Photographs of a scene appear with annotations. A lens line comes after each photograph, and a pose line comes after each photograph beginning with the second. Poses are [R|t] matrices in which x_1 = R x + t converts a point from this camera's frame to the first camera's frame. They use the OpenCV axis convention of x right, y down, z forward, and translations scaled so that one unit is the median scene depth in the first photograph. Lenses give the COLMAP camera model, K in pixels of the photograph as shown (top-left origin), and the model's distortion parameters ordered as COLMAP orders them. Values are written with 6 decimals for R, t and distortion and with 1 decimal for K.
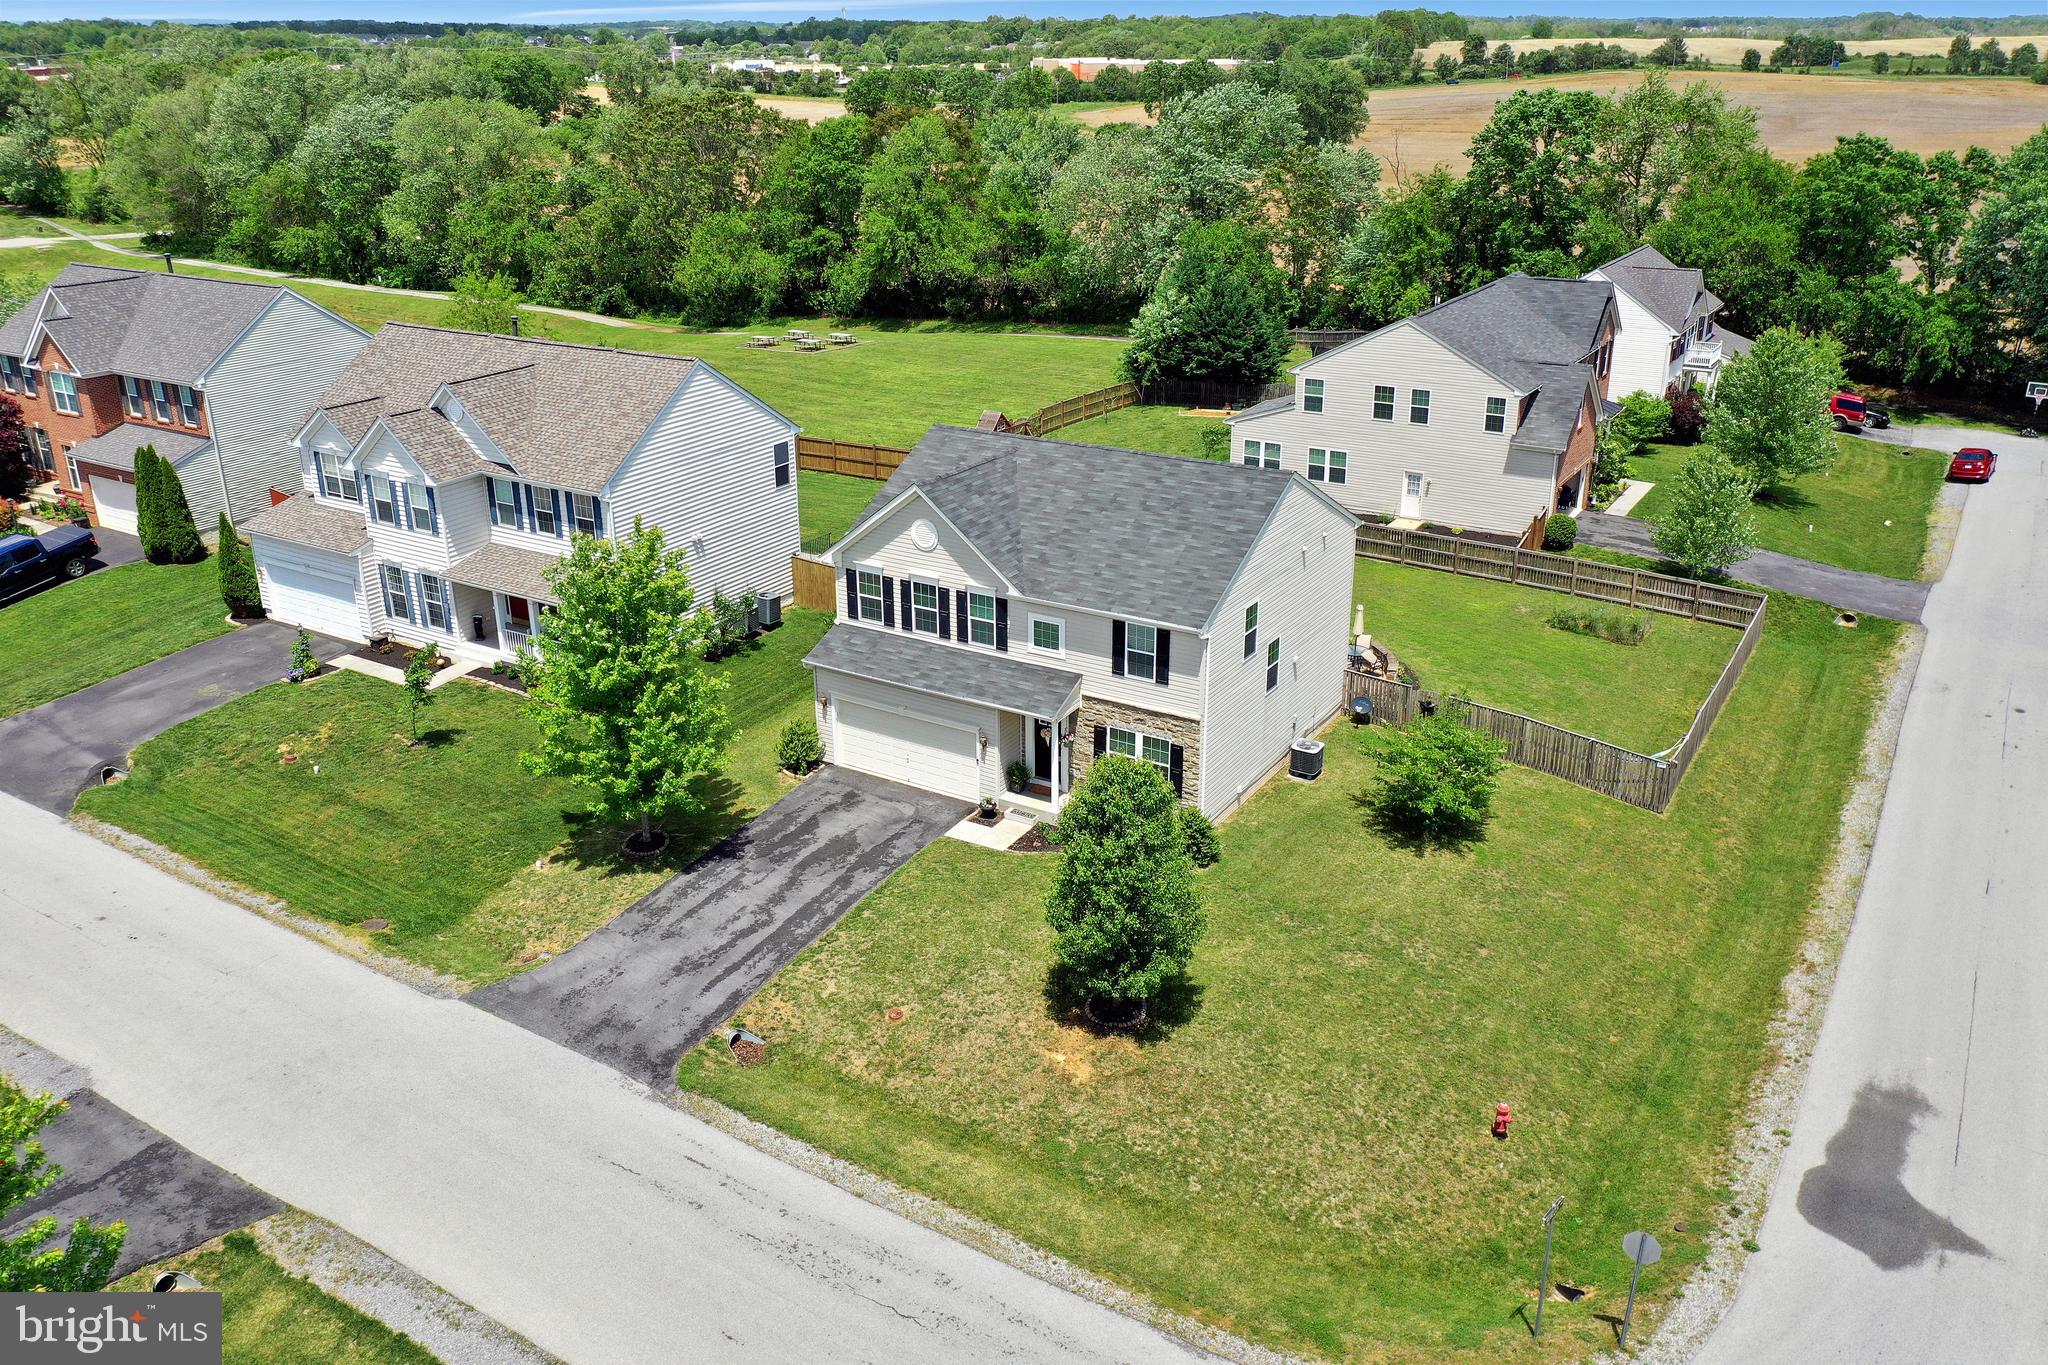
lens RADIAL K [[1612.3, 0, 1014.2], [0, 1612.3, 673.2], [0, 0, 1]] dist [-0.011179, -0.002088]
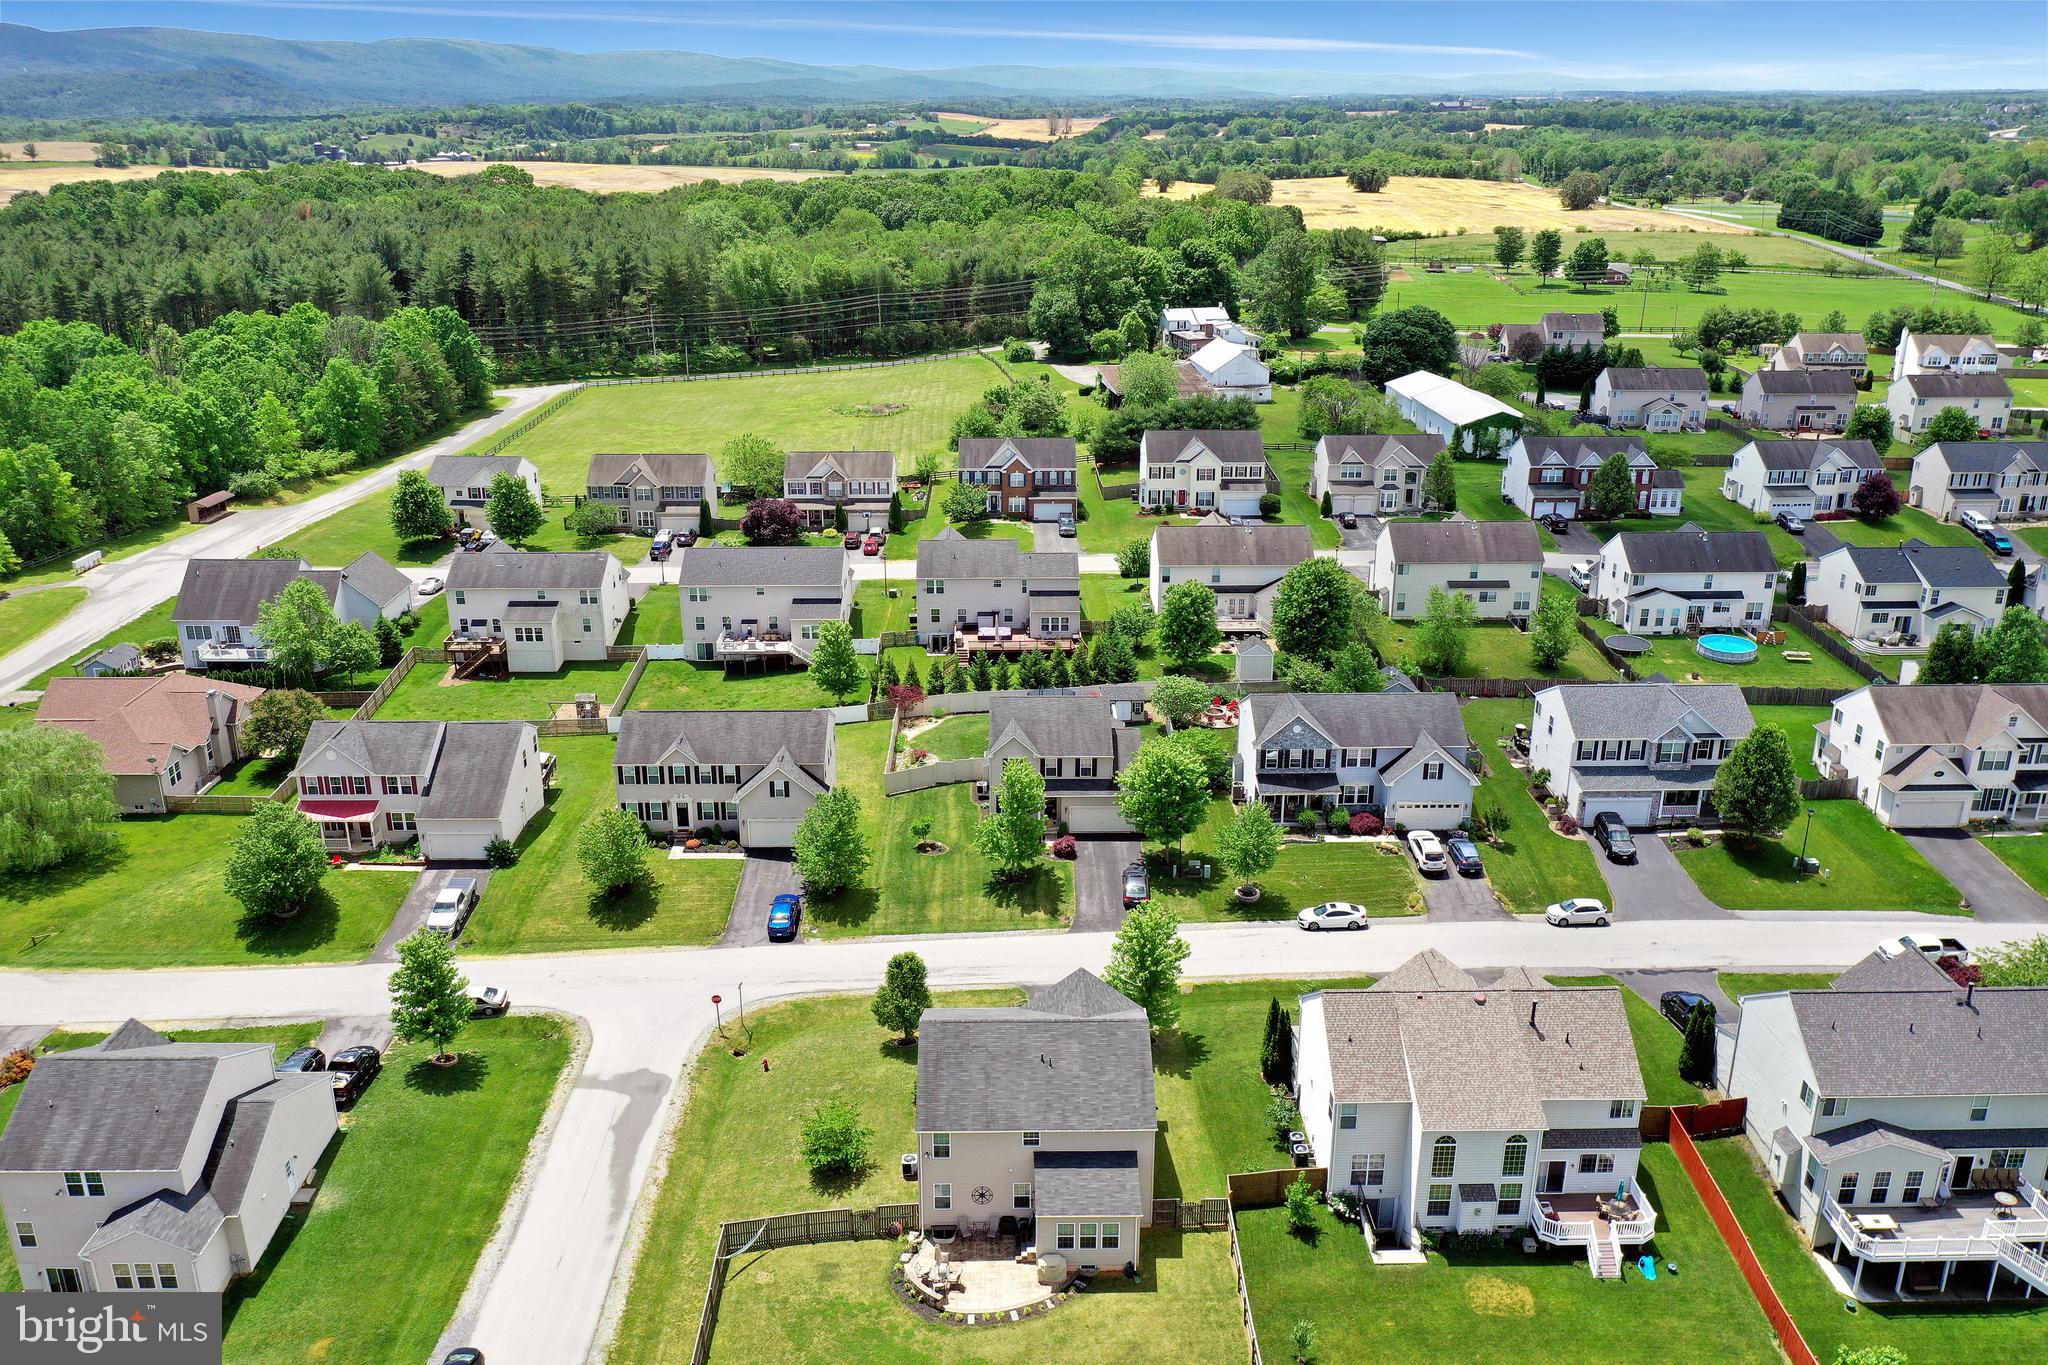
lens RADIAL K [[1616.9, 0, 1014.4], [0, 1616.9, 677.2], [0, 0, 1]] dist [-0.003877, -0.000882]
pose [[-0.840977, 0.189012, -0.506984, 0.959971], [-0.191600, 0.772254, 0.605733, -1.601574], [0.506011, 0.606546, -0.613233, 1.958609]]
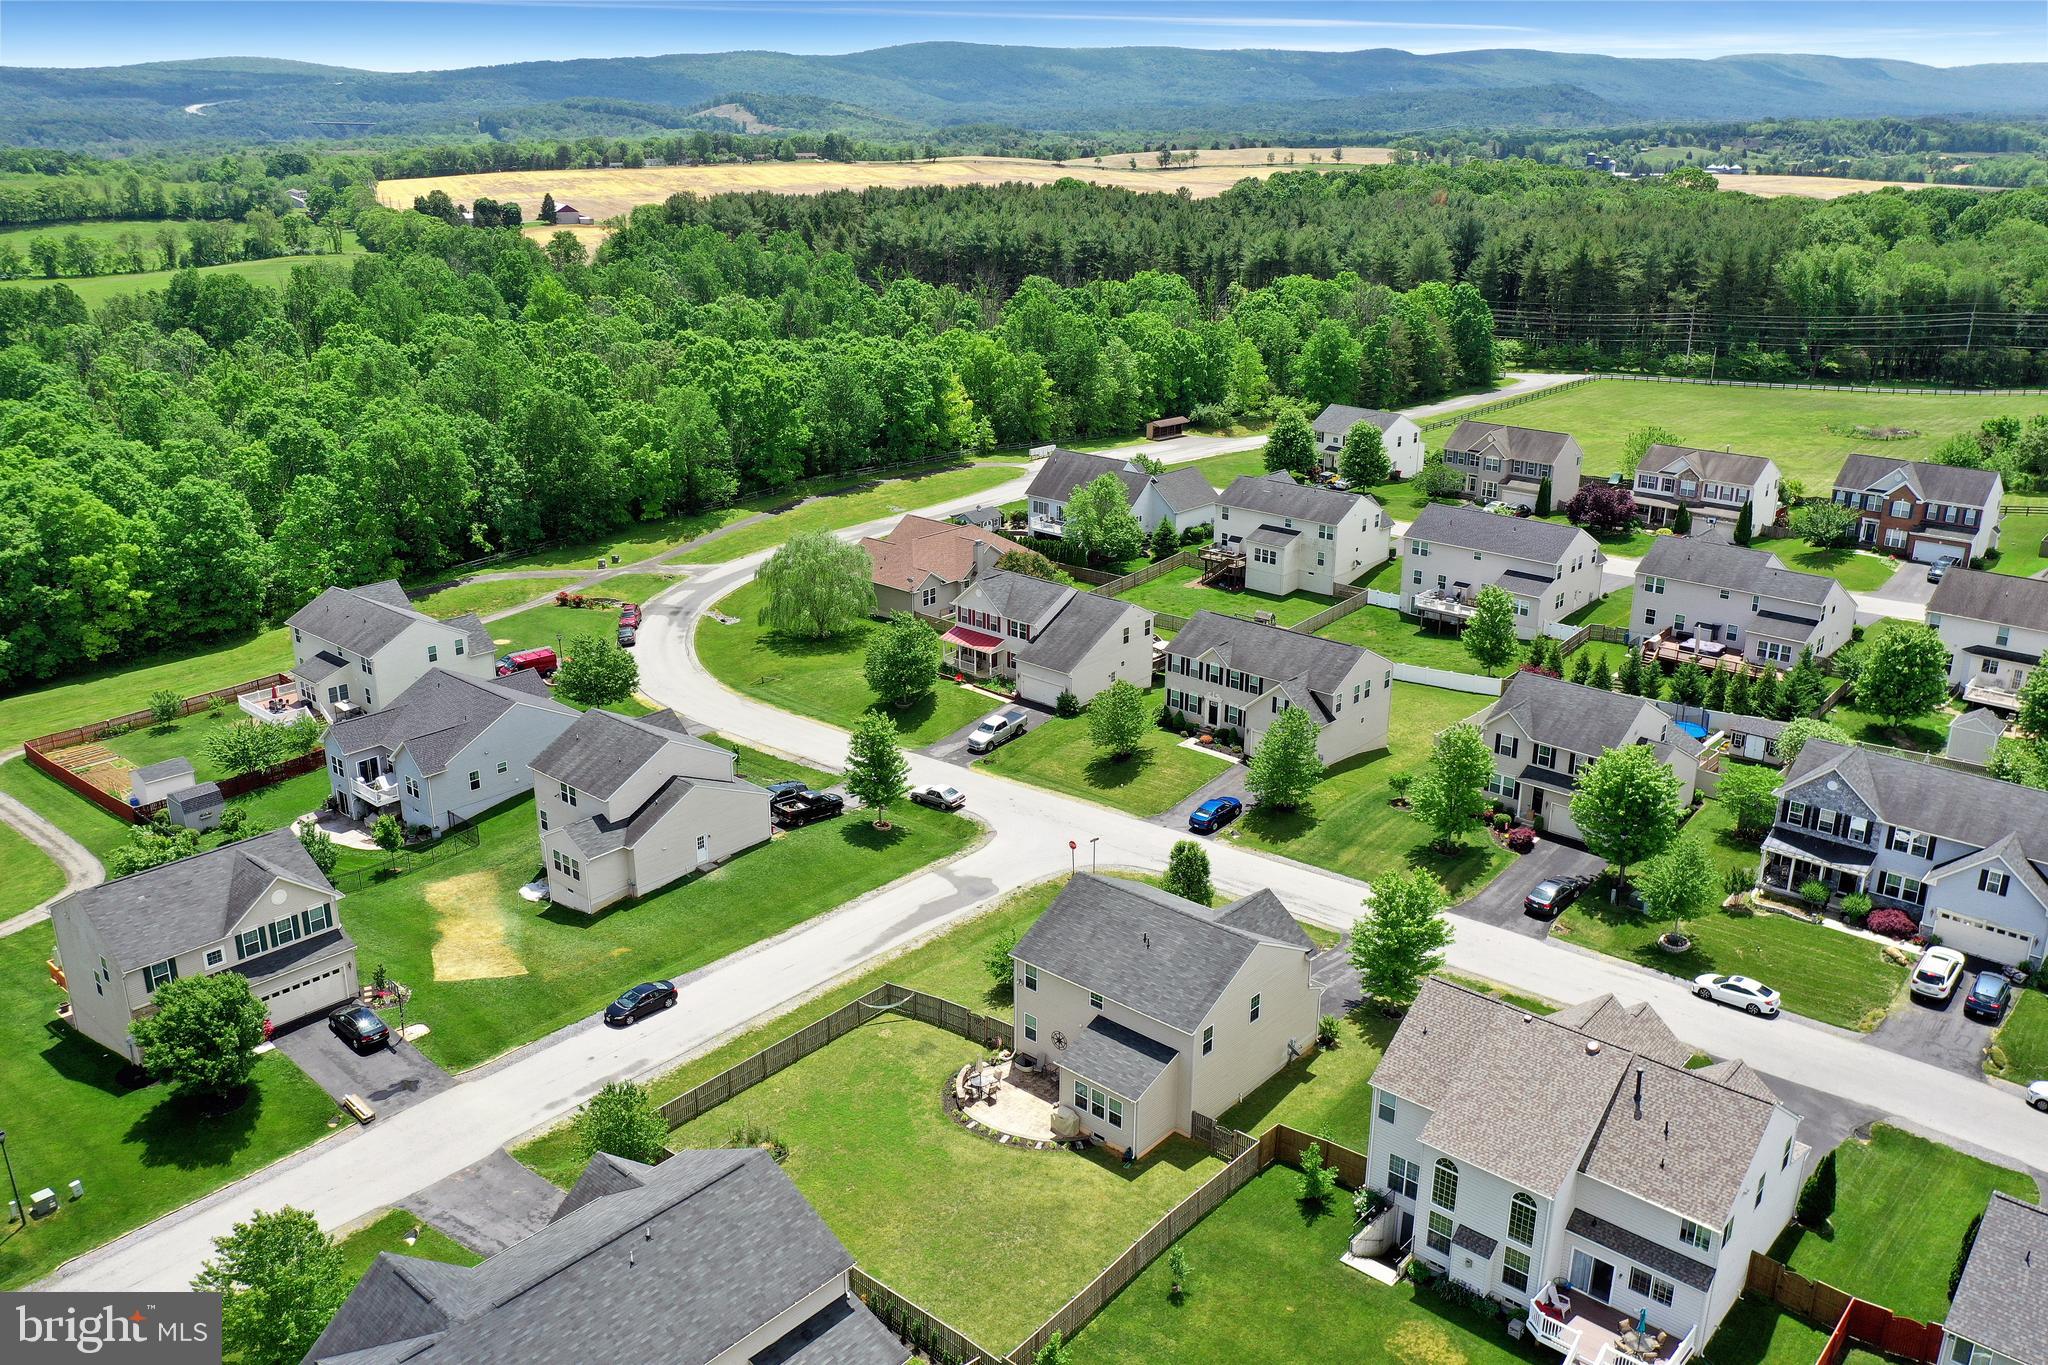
lens RADIAL K [[1616.9, 0, 1014.4], [0, 1616.9, 677.2], [0, 0, 1]] dist [-0.003877, -0.000882]
pose [[-0.985094, -0.051355, 0.164175, -0.067986], [0.067567, 0.762175, 0.643835, -1.604093], [-0.158194, 0.645330, -0.747344, 2.340471]]
